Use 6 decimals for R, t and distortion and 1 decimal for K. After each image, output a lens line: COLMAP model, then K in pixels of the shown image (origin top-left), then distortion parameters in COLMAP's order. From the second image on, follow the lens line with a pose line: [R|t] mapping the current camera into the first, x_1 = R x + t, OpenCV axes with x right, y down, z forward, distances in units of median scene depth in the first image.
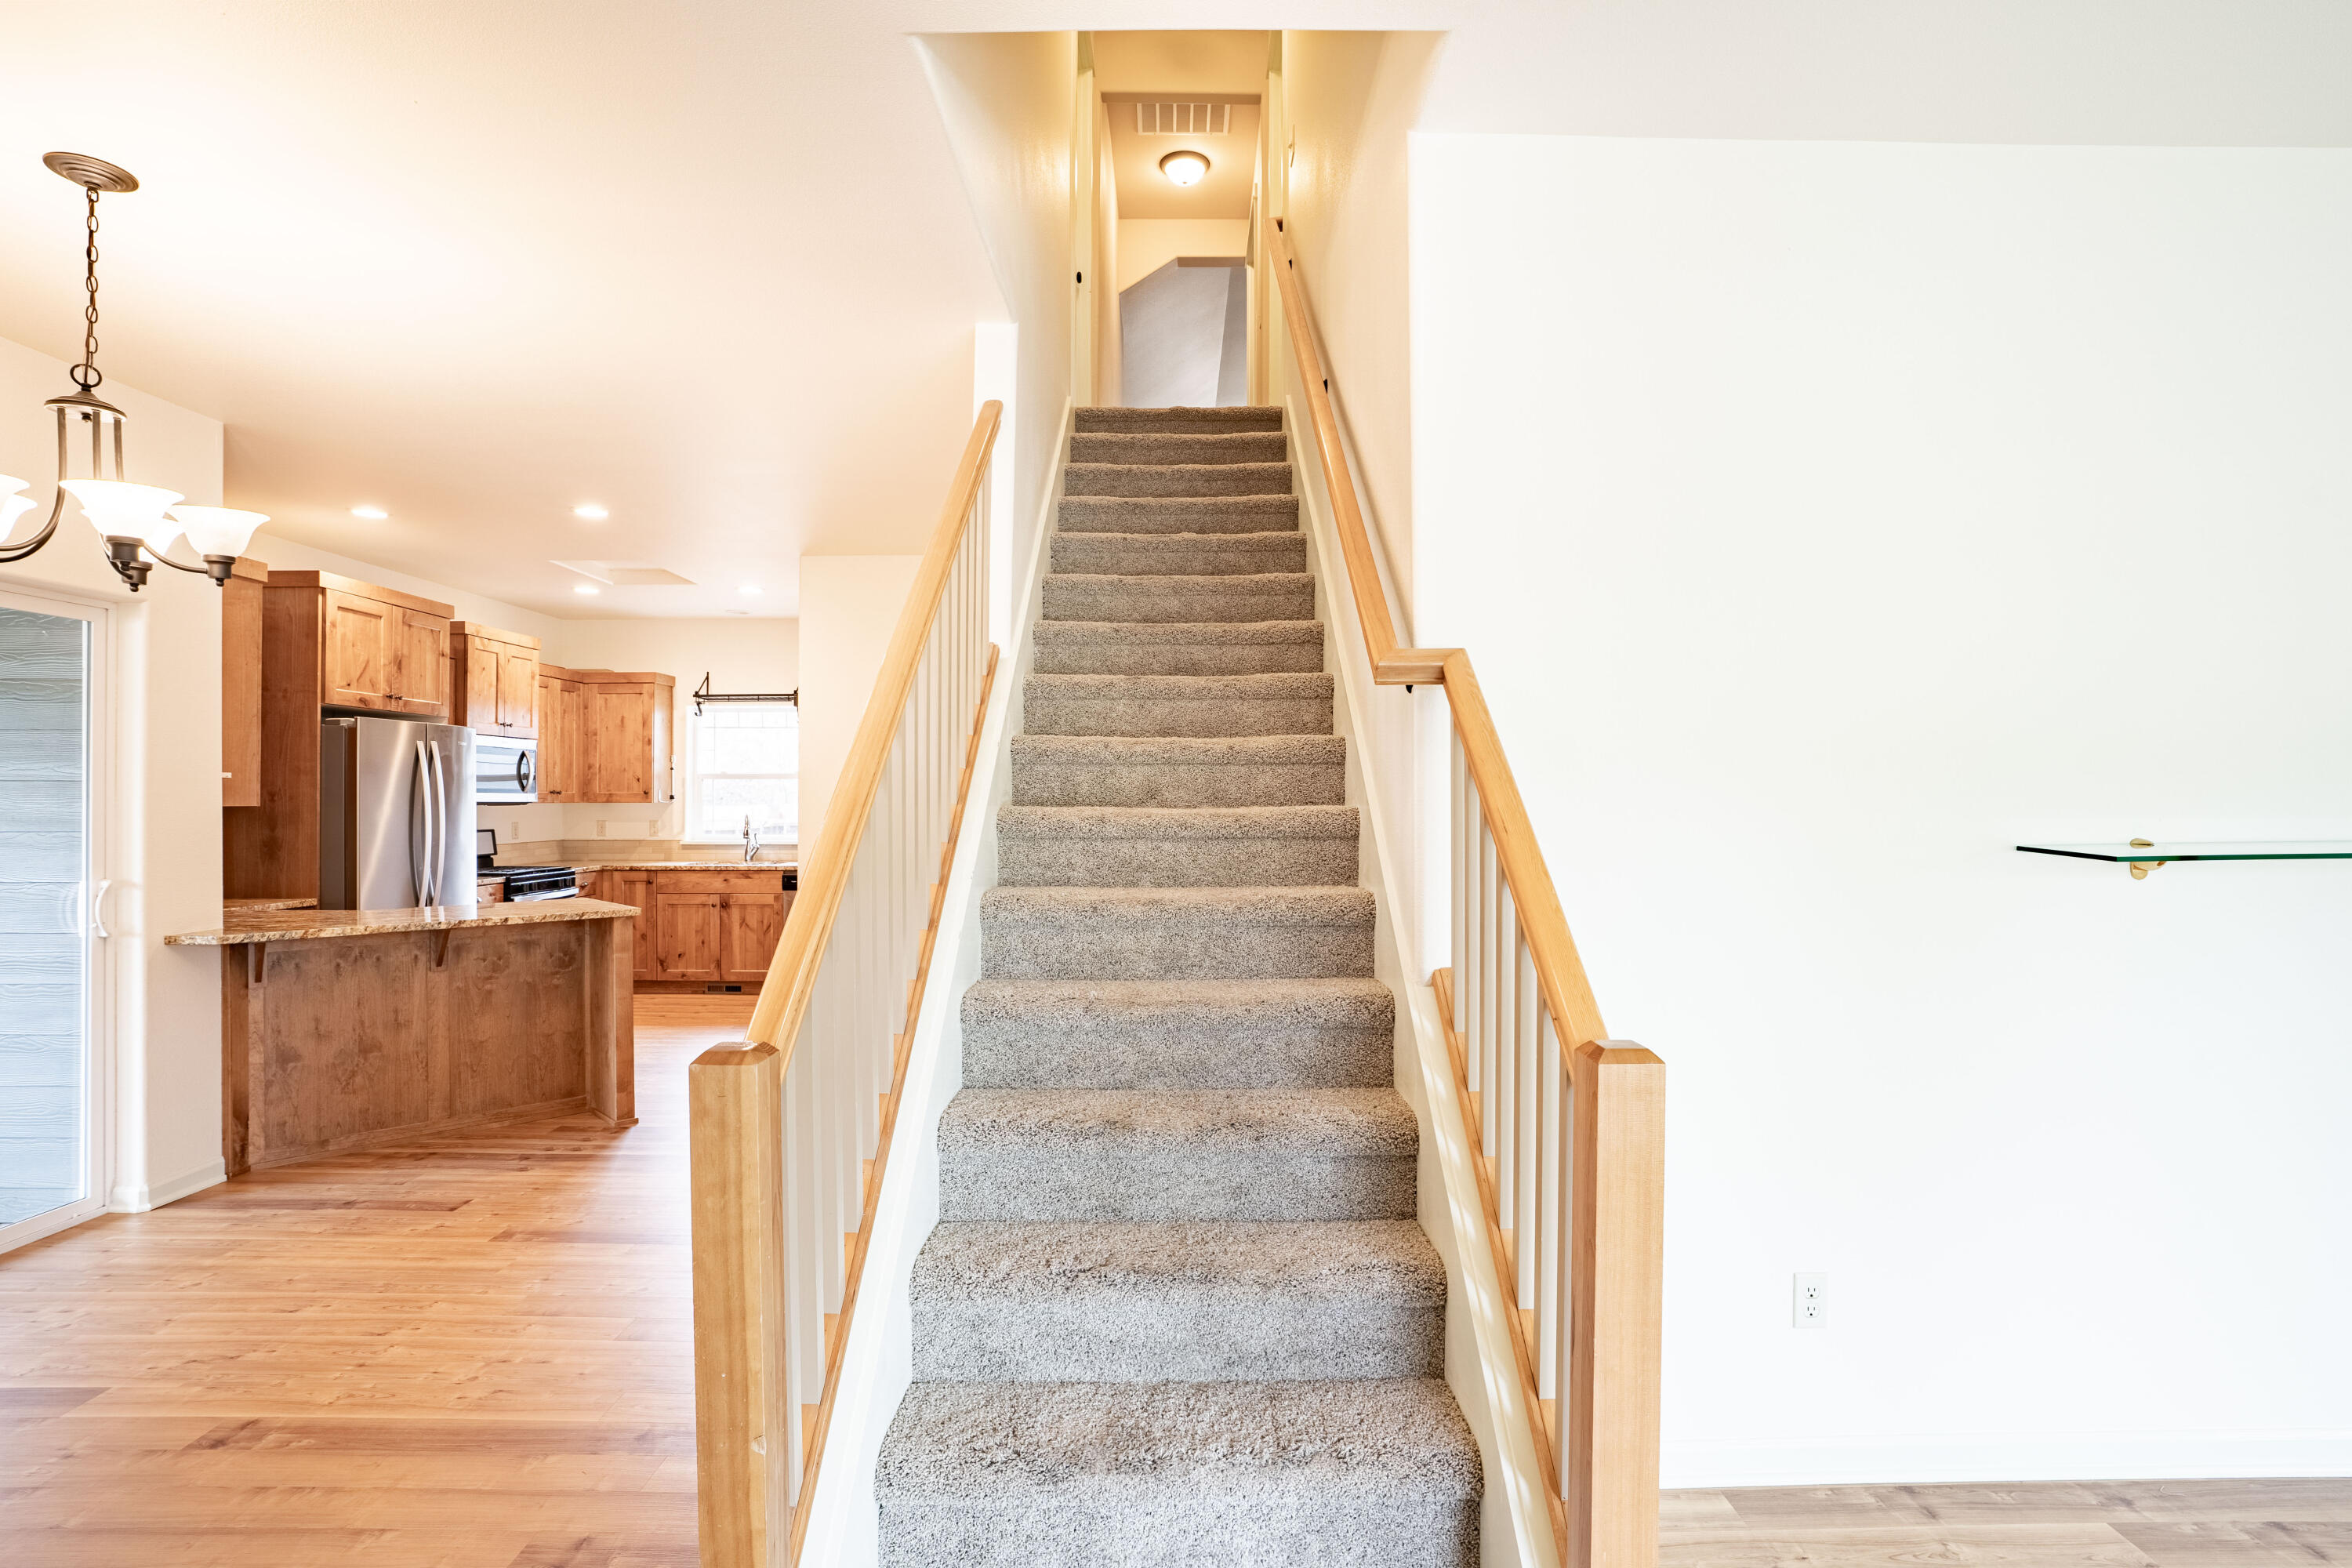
lens RADIAL K [[1151.9, 0, 1183.5], [0, 1151.9, 791.6], [0, 0, 1]] dist [-0.063375, 0.029827]
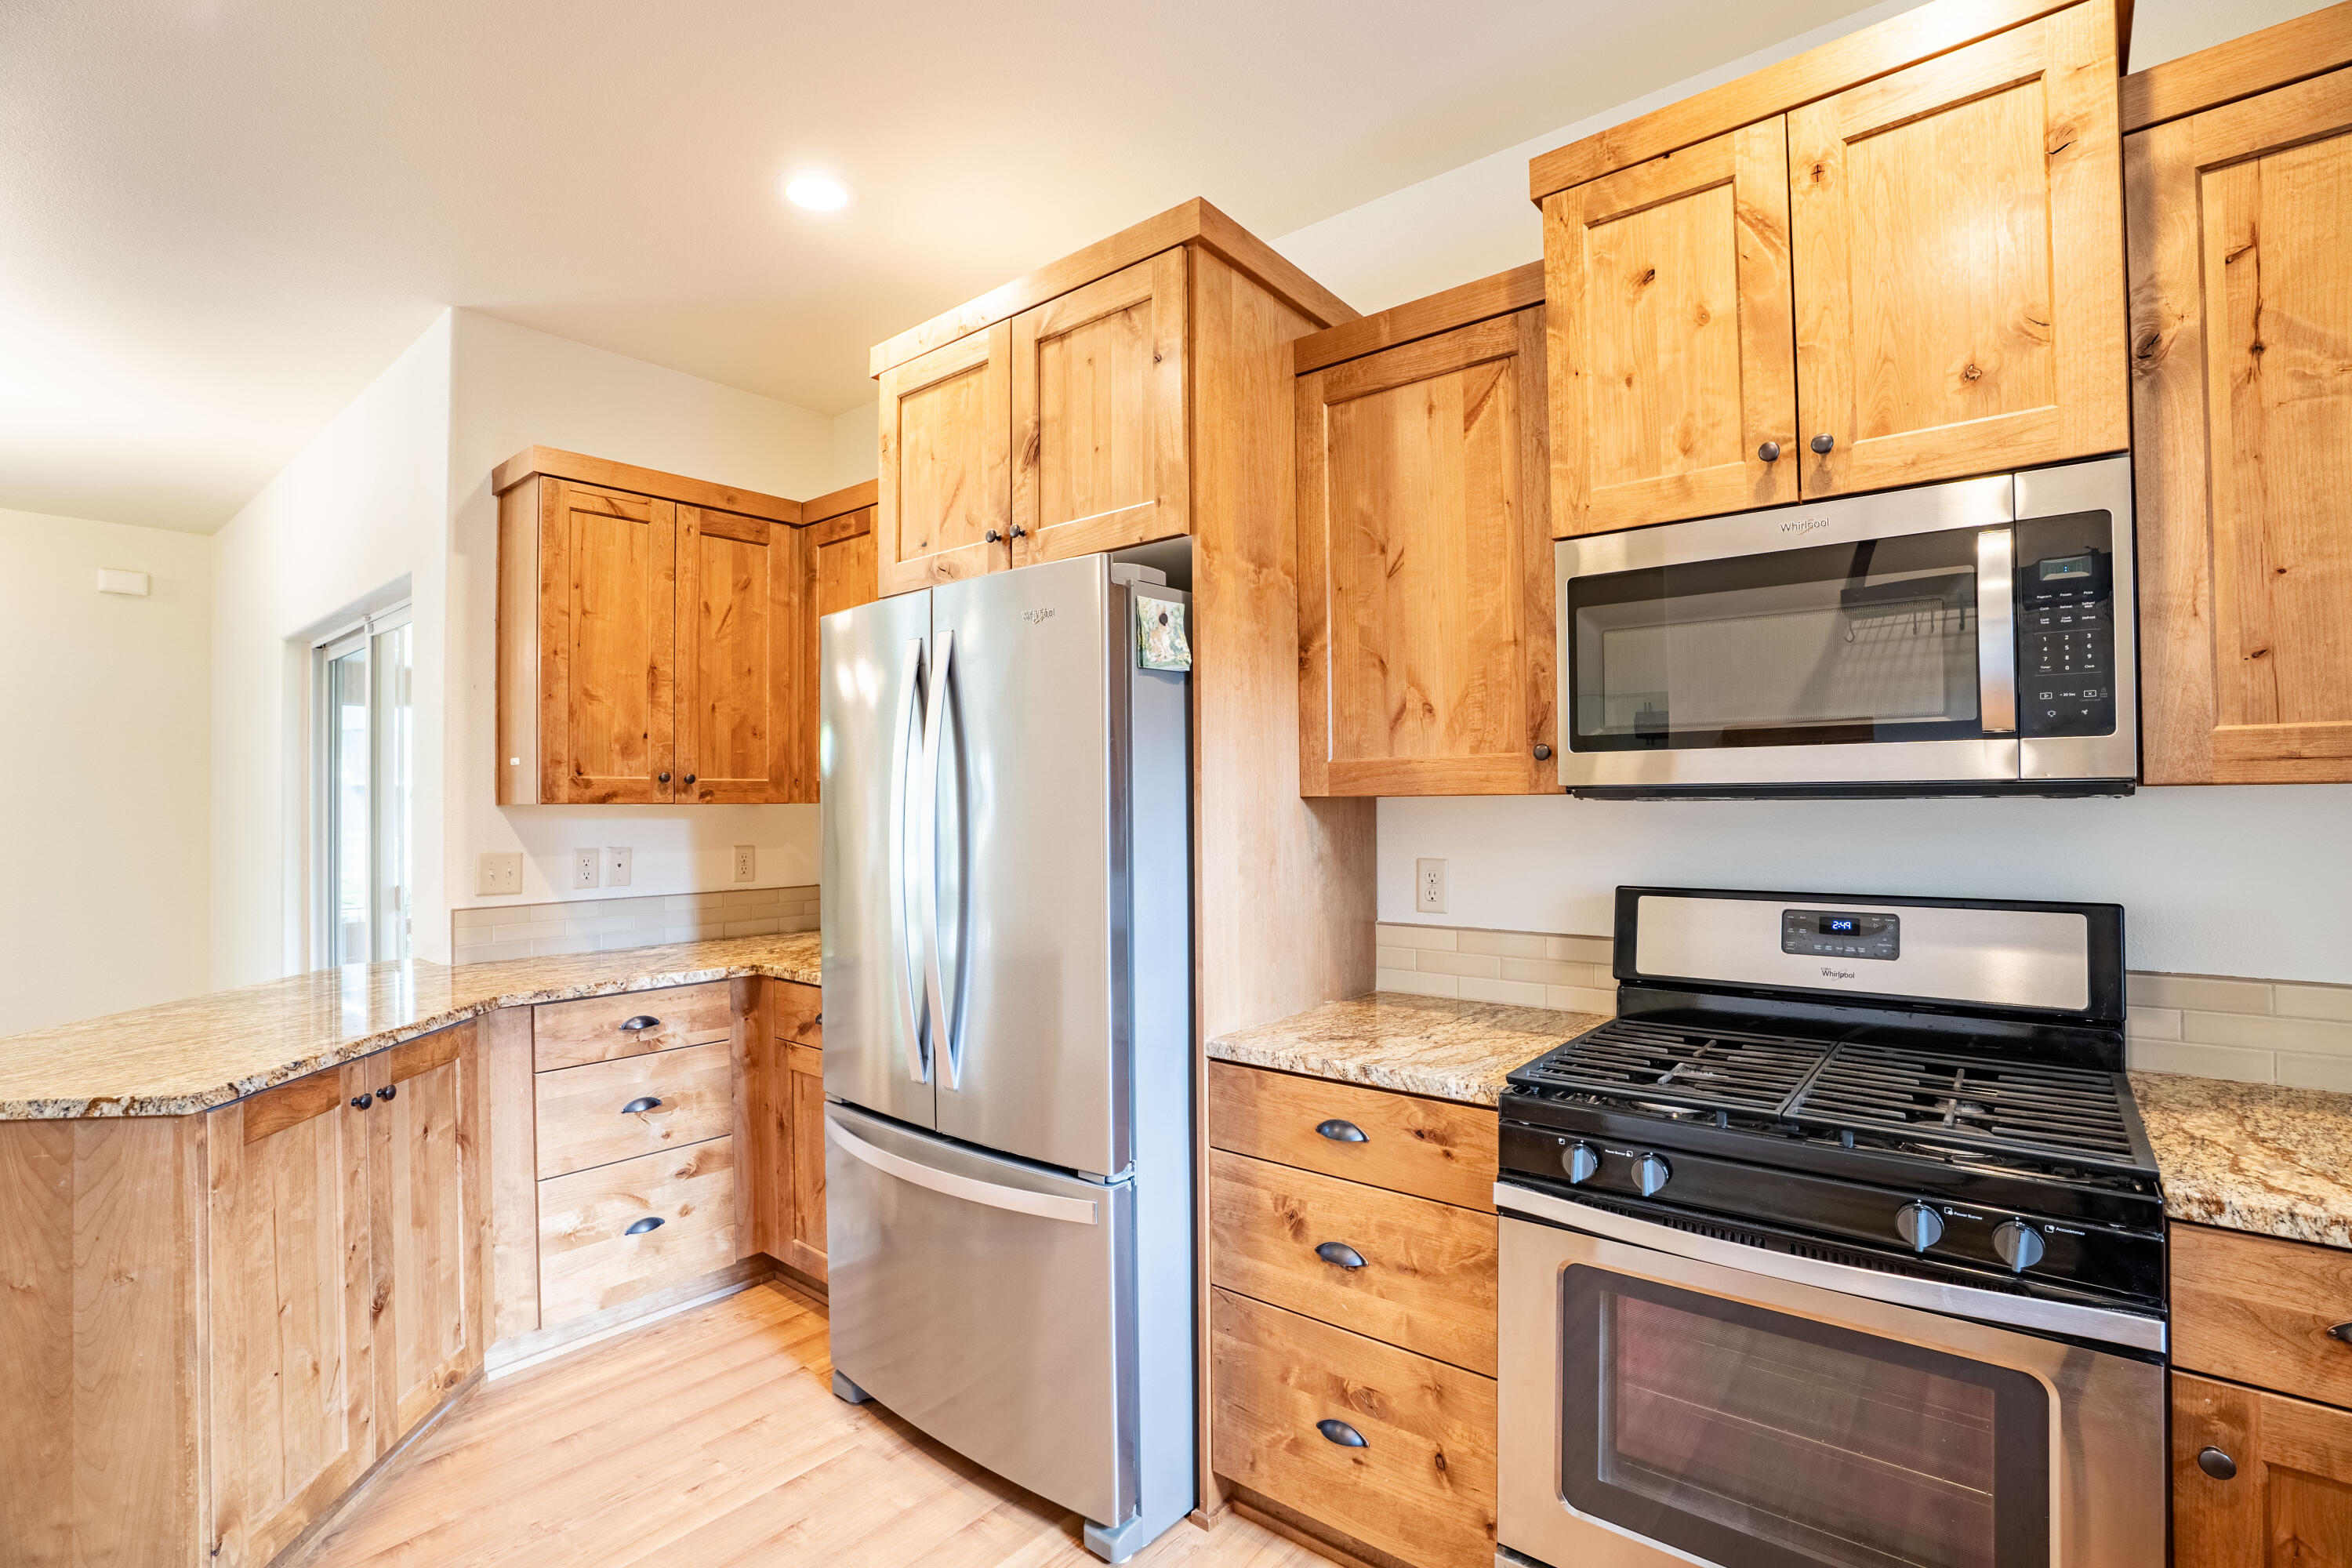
lens RADIAL K [[1086.4, 0, 1181.2], [0, 1086.4, 793.3], [0, 0, 1]] dist [-0.063296, 0.012270]
pose [[-0.629319, -0.003109, -0.777141, -0.539929], [0.013573, 0.999795, -0.014992, 0.019298], [0.777028, -0.019983, -0.629148, 1.591297]]
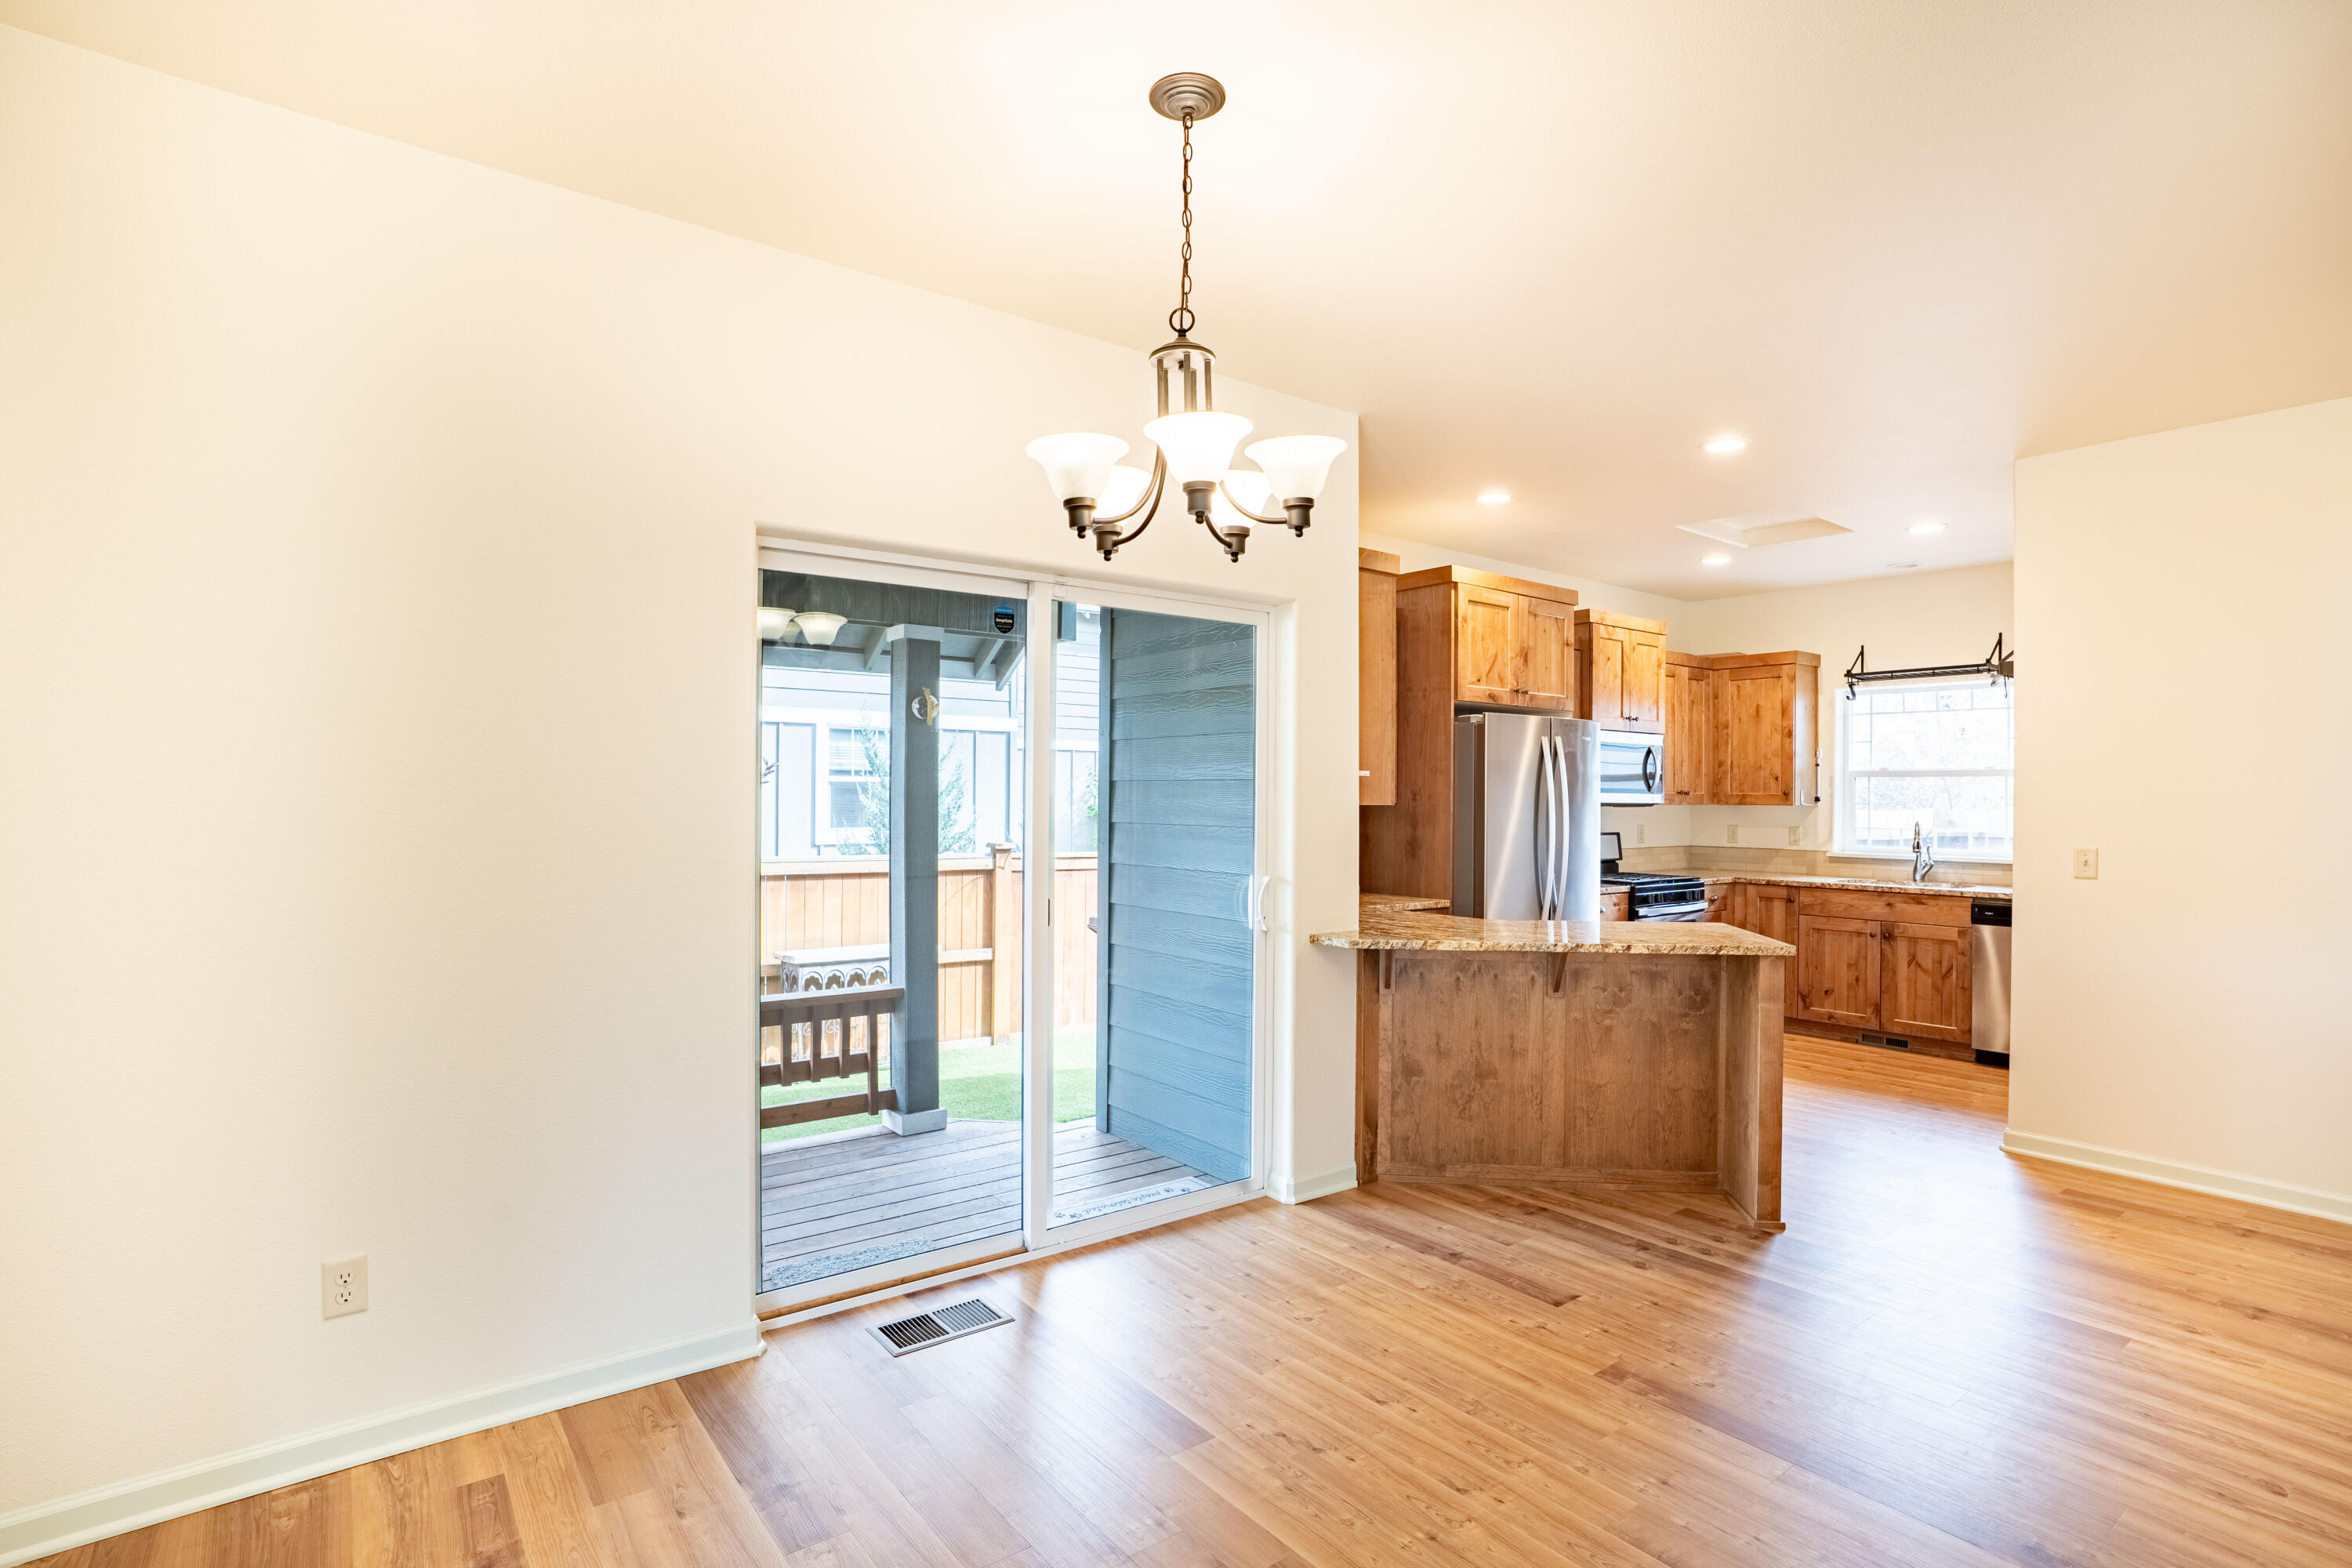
lens RADIAL K [[1151.9, 0, 1183.5], [0, 1151.9, 791.6], [0, 0, 1]] dist [-0.063375, 0.029827]
pose [[0.609070, 0.001841, -0.793115, -0.134434], [-0.003267, 0.999995, -0.000188, 0.001755], [0.793110, 0.002706, 0.609072, 0.229544]]
